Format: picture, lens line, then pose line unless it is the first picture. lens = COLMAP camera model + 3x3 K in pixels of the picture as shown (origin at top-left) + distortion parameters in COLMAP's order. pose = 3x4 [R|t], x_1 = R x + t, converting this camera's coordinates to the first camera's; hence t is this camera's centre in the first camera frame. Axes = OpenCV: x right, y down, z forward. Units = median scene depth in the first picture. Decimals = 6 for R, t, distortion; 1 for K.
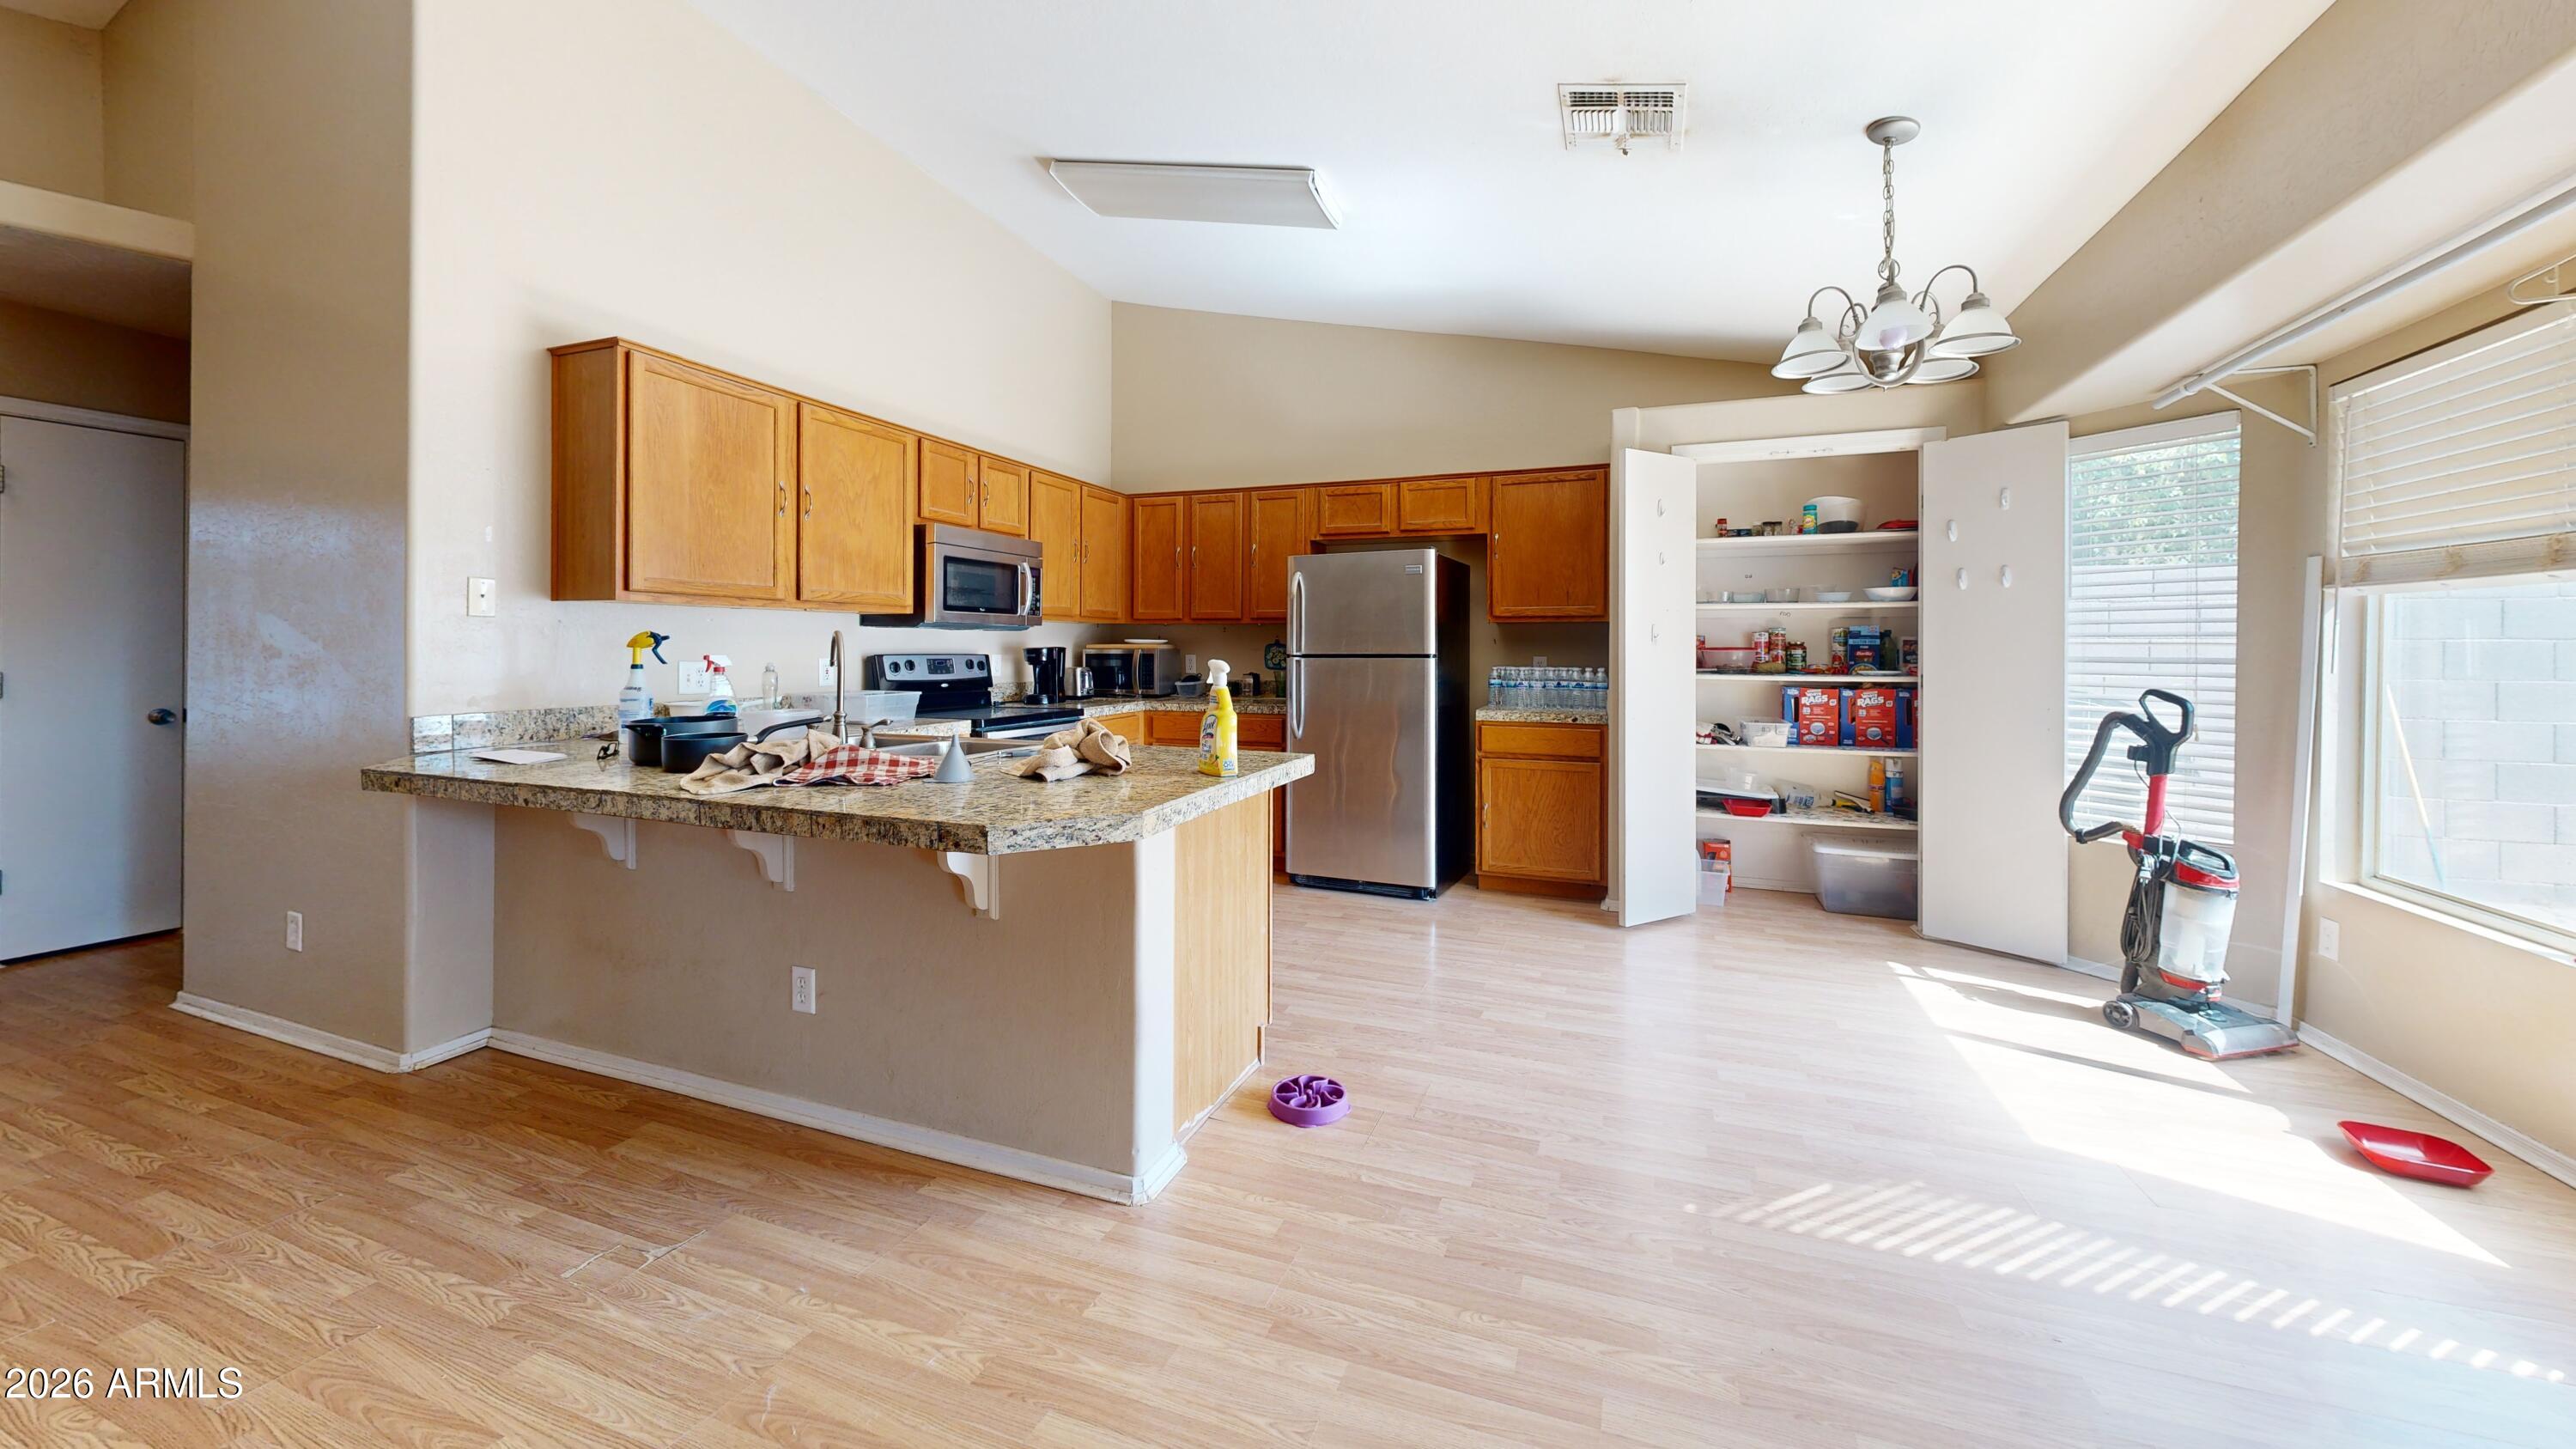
lens RADIAL K [[919.1, 0, 1284.3], [0, 919.1, 726.1], [0, 0, 1]] dist [0.000338, -0.000001]
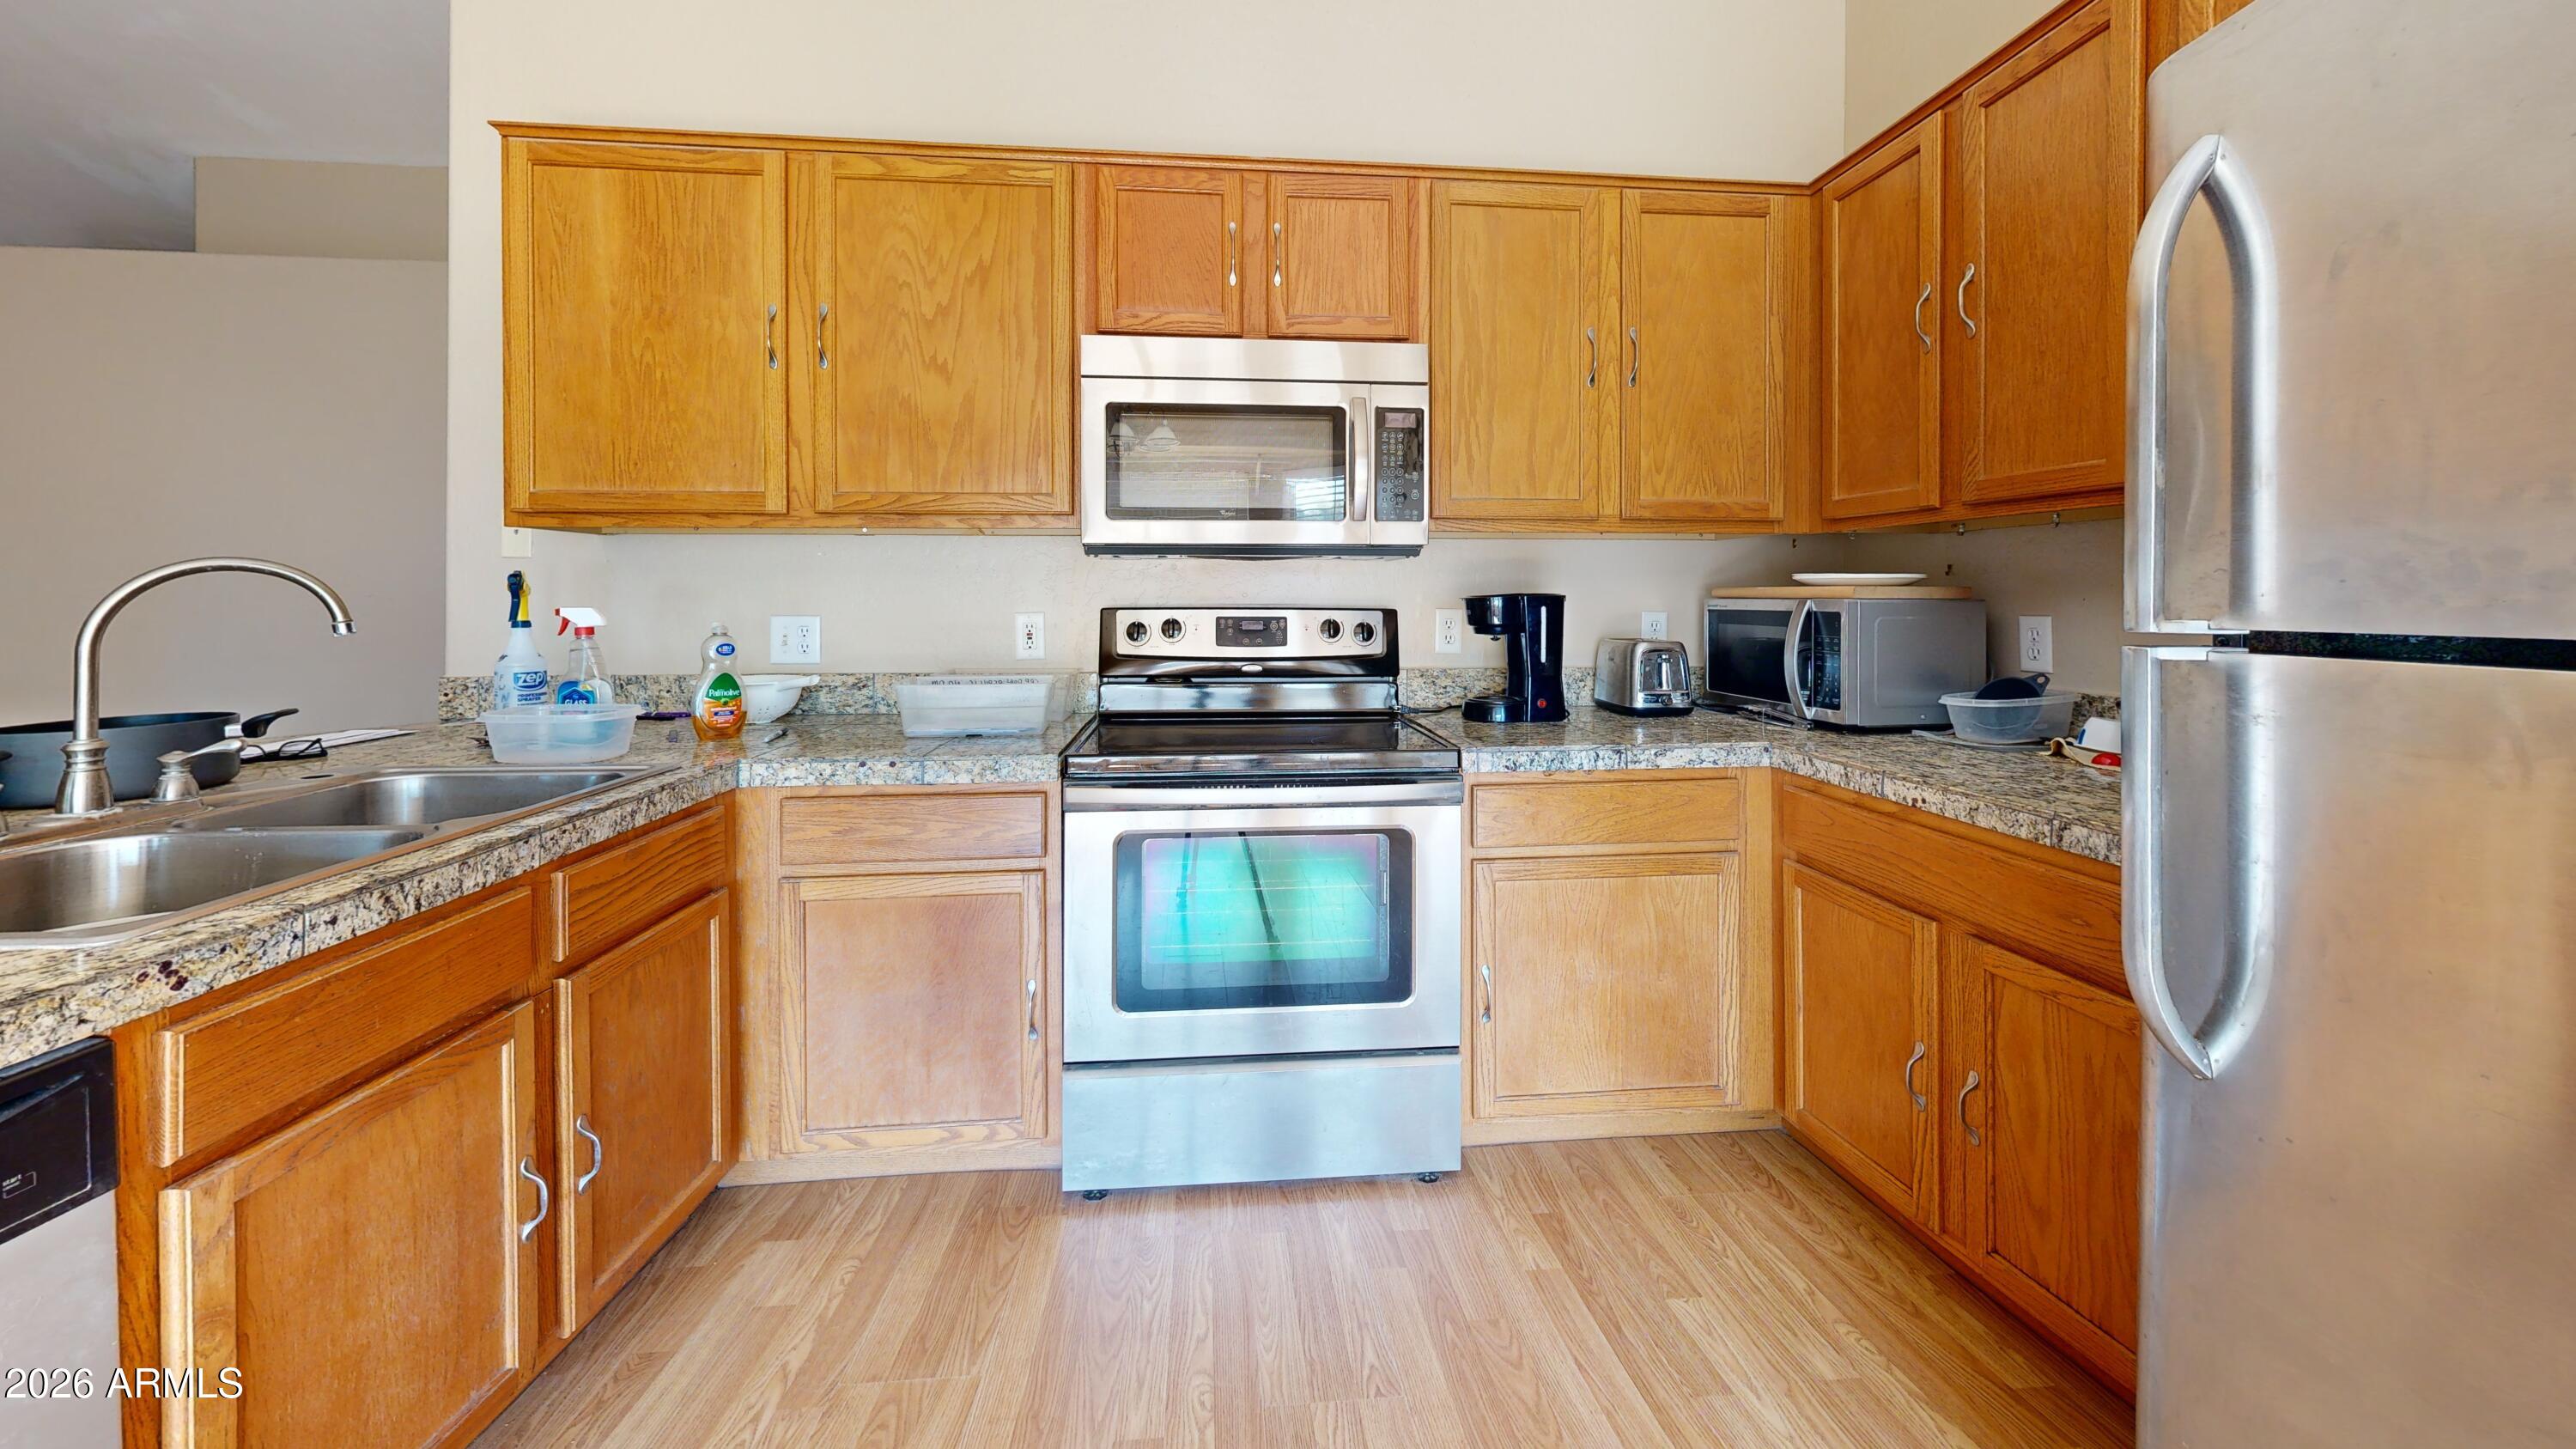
lens RADIAL K [[981.3, 0, 1285.5], [0, 981.3, 711.3], [0, 0, 1]] dist [0.004258, 0.000131]
pose [[0.451387, 0.105172, -0.886109, 0.135758], [-0.075765, 0.993961, 0.079379, -0.069008], [0.889106, 0.031305, 0.456630, 0.807012]]
